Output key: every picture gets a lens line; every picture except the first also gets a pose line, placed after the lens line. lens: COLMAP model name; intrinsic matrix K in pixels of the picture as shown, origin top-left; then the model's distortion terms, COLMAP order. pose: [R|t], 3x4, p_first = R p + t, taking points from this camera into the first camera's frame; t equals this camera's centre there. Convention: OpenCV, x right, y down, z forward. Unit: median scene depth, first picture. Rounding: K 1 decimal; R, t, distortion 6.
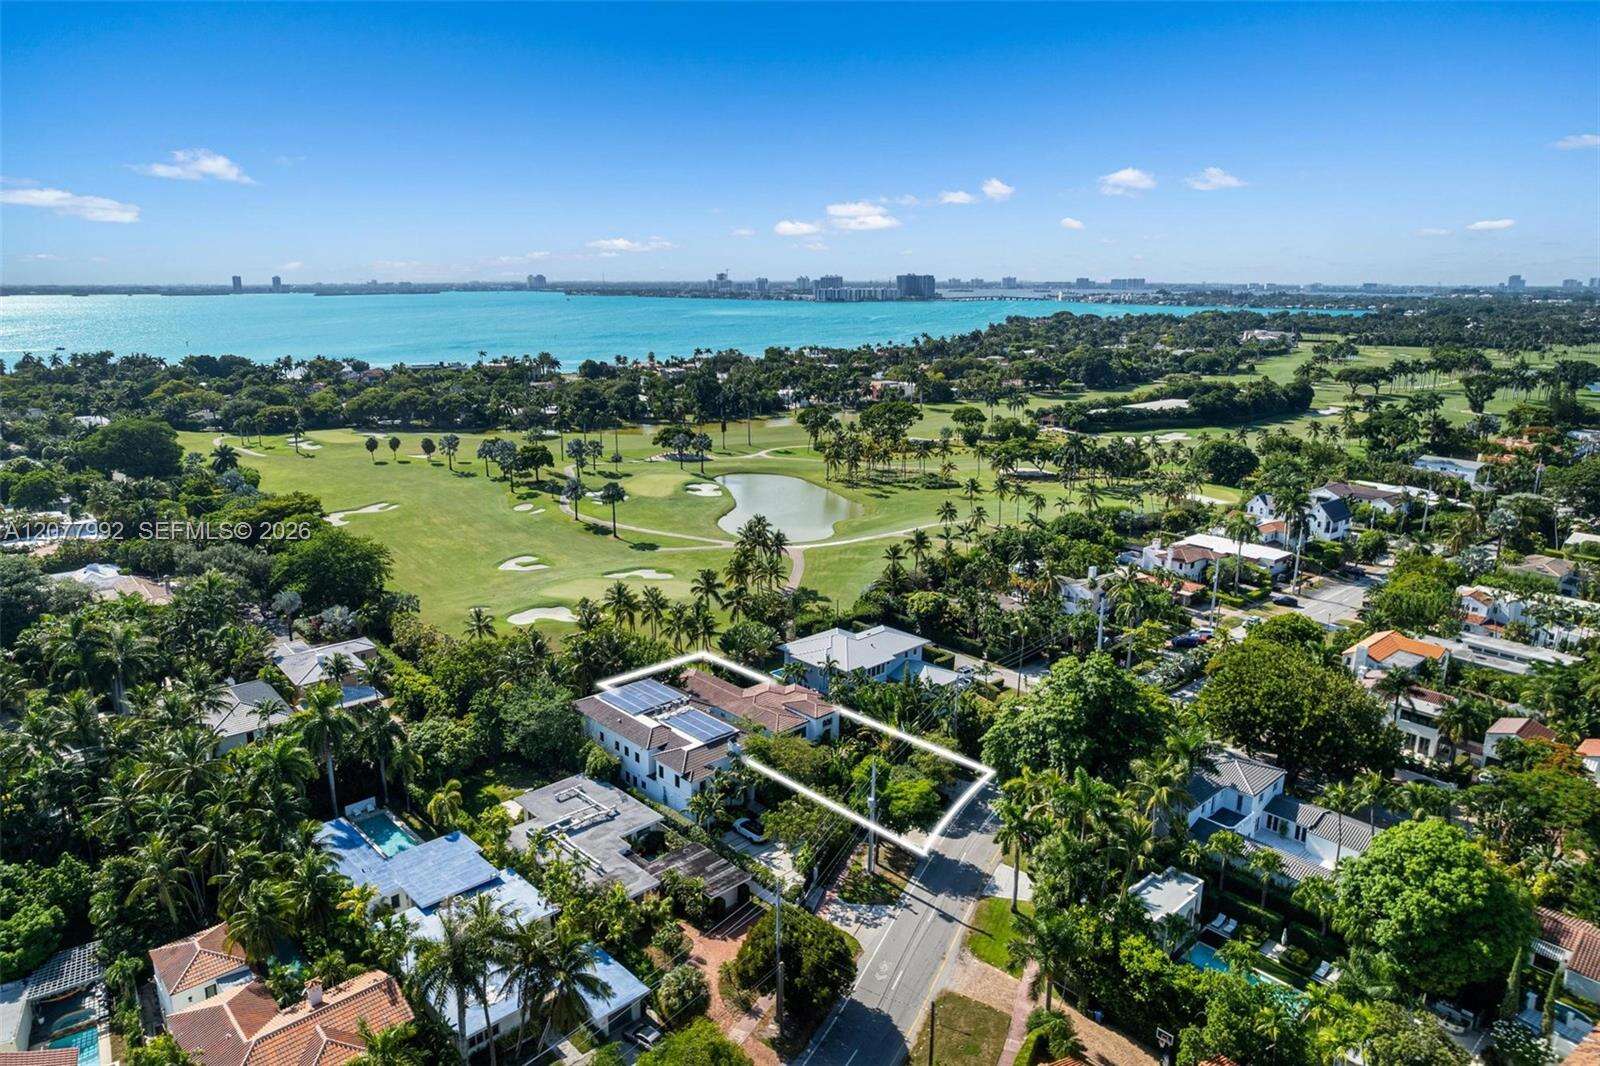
lens RADIAL K [[1040.6, 0, 792.2], [0, 1040.6, 496.1], [0, 0, 1]] dist [-0.074018, 0.075364]
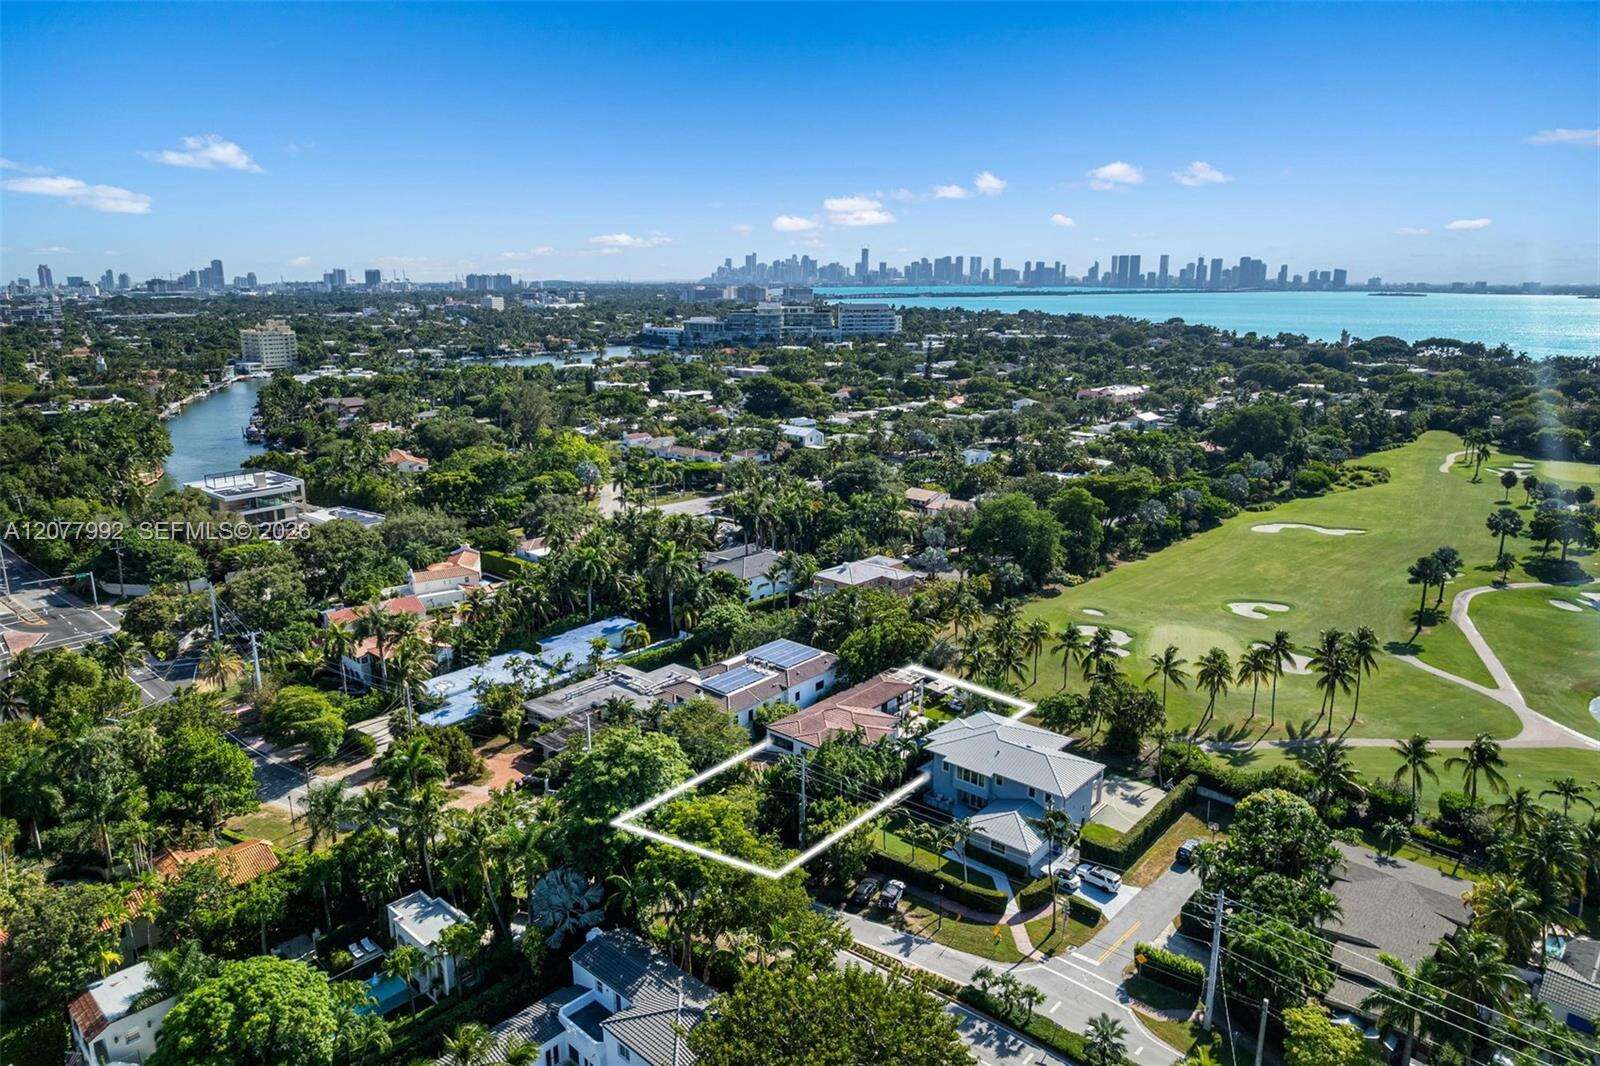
lens RADIAL K [[1044.4, 0, 798.0], [0, 1044.4, 502.9], [0, 0, 1]] dist [-0.090834, 0.087941]
pose [[0.083980, 0.209657, -0.974162, 0.649849], [-0.207310, 0.959900, 0.188716, -0.124875], [0.974664, 0.186105, 0.124076, 0.603730]]
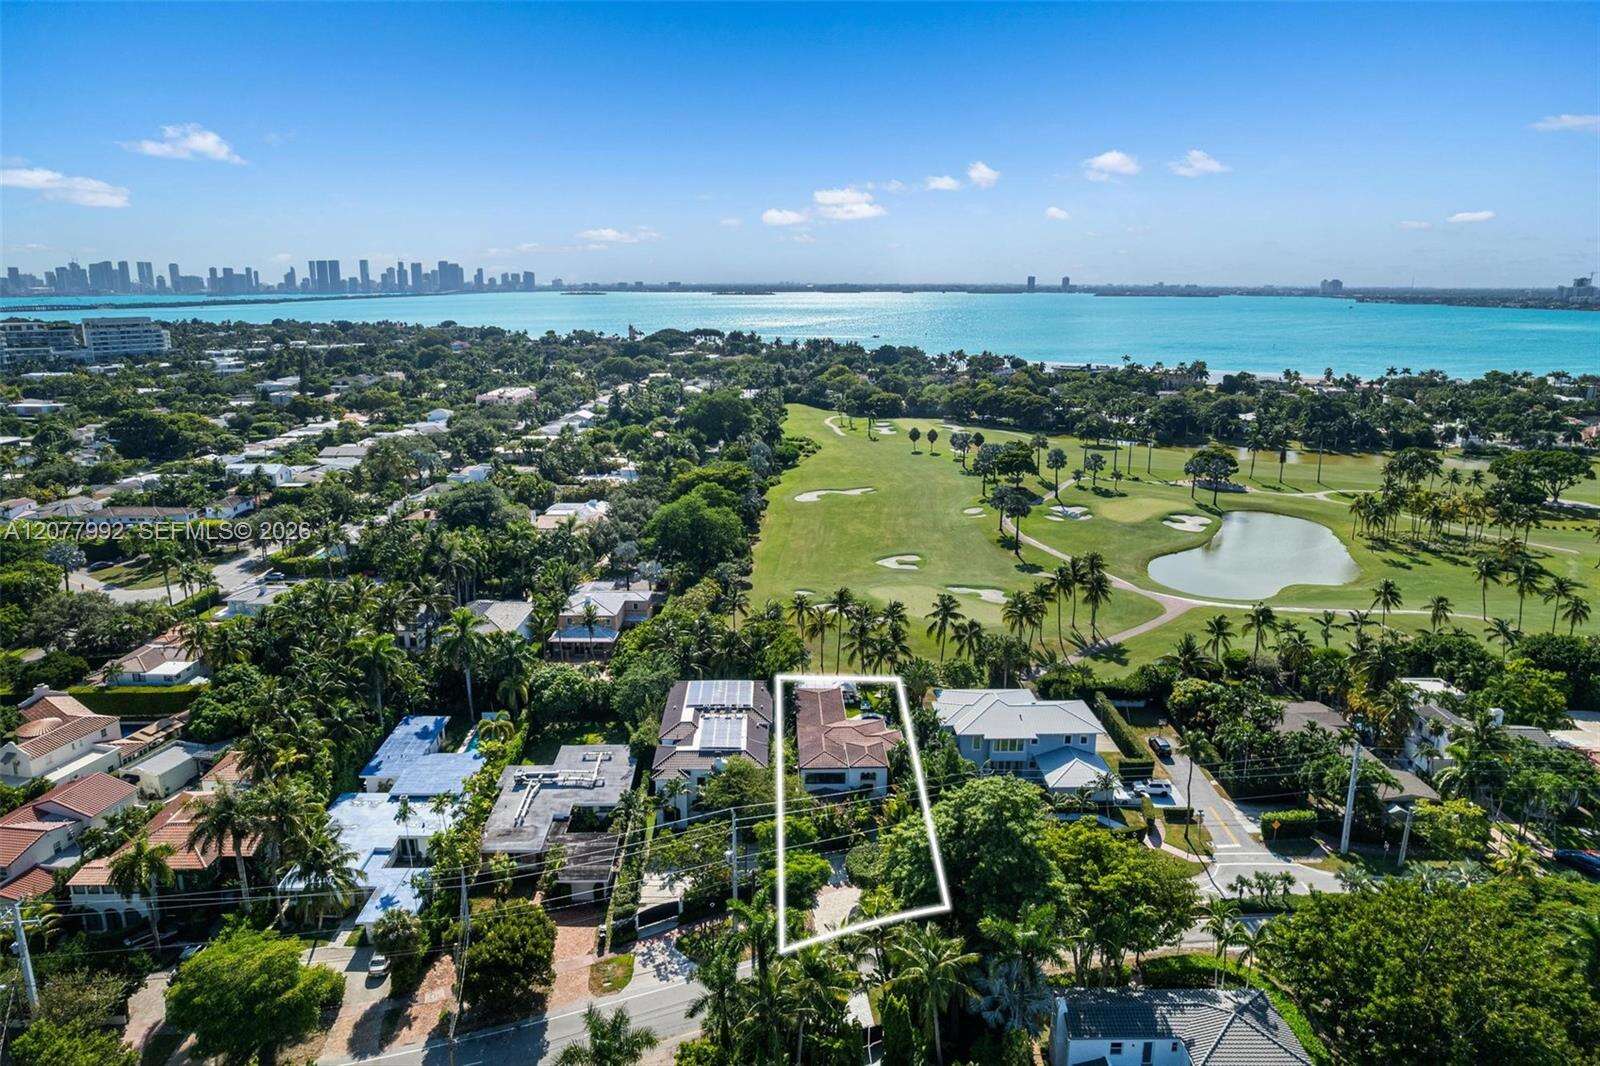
lens RADIAL K [[1024.2, 0, 781.3], [0, 1024.2, 542.0], [0, 0, 1]] dist [-0.039690, 0.002796]
pose [[0.730188, 0.164638, -0.663114, 0.385175], [-0.136684, 0.986114, 0.094323, -0.038958], [0.669435, 0.021764, 0.742552, 0.213040]]
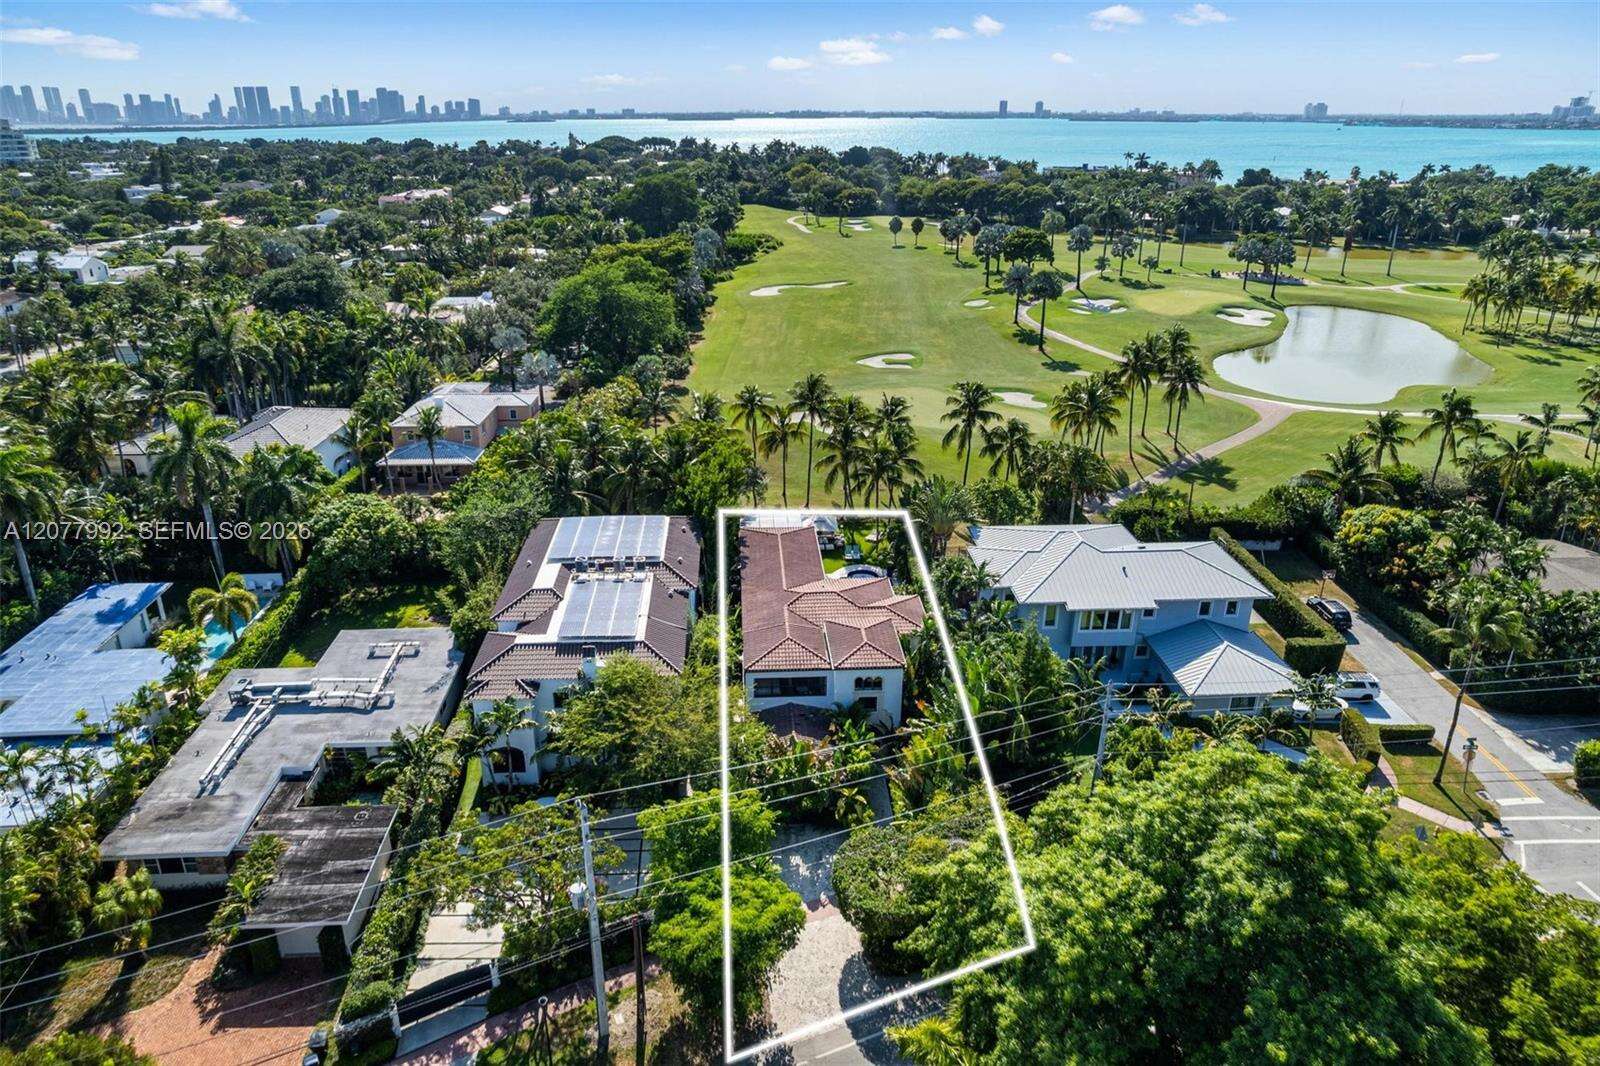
lens RADIAL K [[1012.8, 0, 778.2], [0, 1012.8, 546.7], [0, 0, 1]] dist [-0.069847, 0.052626]
pose [[0.752437, 0.255520, -0.607081, 0.200045], [-0.130062, 0.961178, 0.243355, 0.032940], [0.645695, -0.104151, 0.756459, 0.450287]]
